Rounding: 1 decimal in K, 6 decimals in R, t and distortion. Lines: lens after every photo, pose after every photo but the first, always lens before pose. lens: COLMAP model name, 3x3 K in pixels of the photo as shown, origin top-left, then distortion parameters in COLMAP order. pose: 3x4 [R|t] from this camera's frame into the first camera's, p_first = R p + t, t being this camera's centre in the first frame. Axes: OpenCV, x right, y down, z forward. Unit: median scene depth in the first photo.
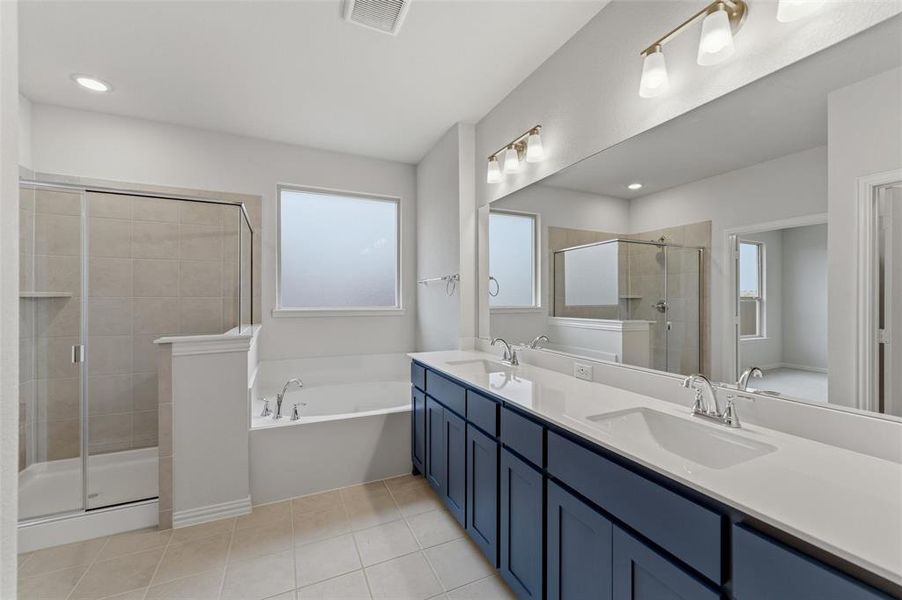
lens RADIAL K [[371.1, 0, 453.8], [0, 371.1, 299.2], [0, 0, 1]] dist [0.000033, 0.000293]
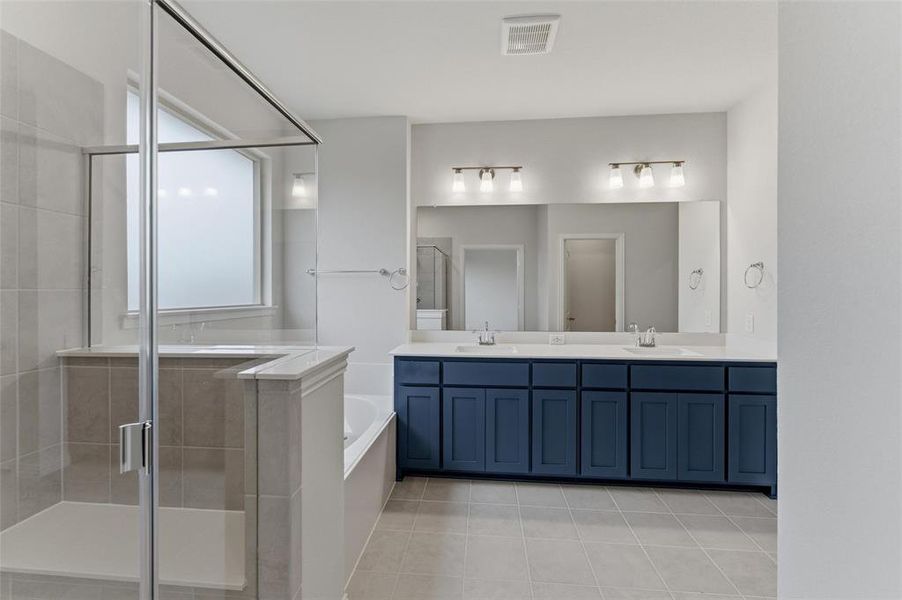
lens RADIAL K [[371.1, 0, 457.8], [0, 371.1, 291.6], [0, 0, 1]] dist [0.000033, 0.000293]
pose [[0.491791, -0.003539, 0.870706, -0.972840], [0.001283, 0.999994, 0.003340, -0.010315], [-0.870712, -0.000526, 0.491793, 0.469370]]
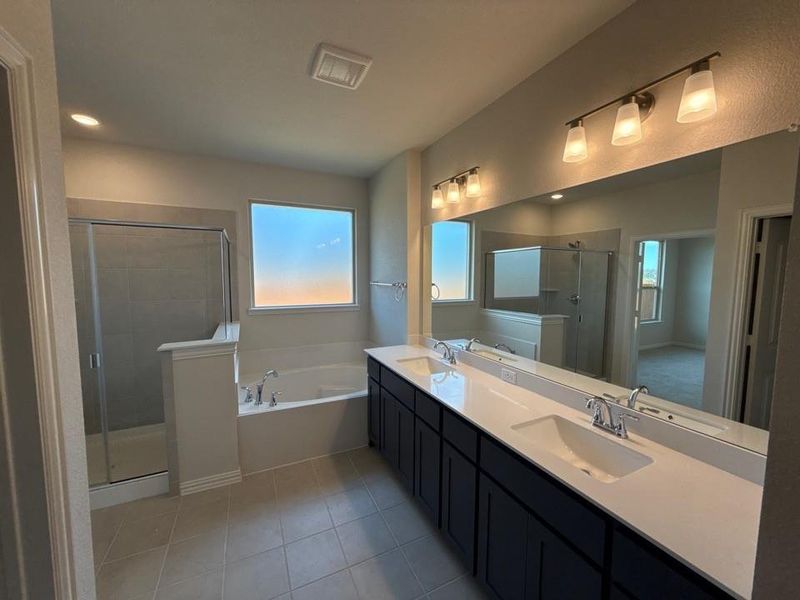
lens RADIAL K [[322.9, 0, 401.4], [0, 322.9, 300.7], [0, 0, 1]] dist [0.000939, -0.000299]
pose [[0.999872, 0.002422, 0.015834, -0.023822], [-0.003705, 0.996664, 0.081528, -0.114647], [-0.015584, -0.081576, 0.996545, -0.043282]]
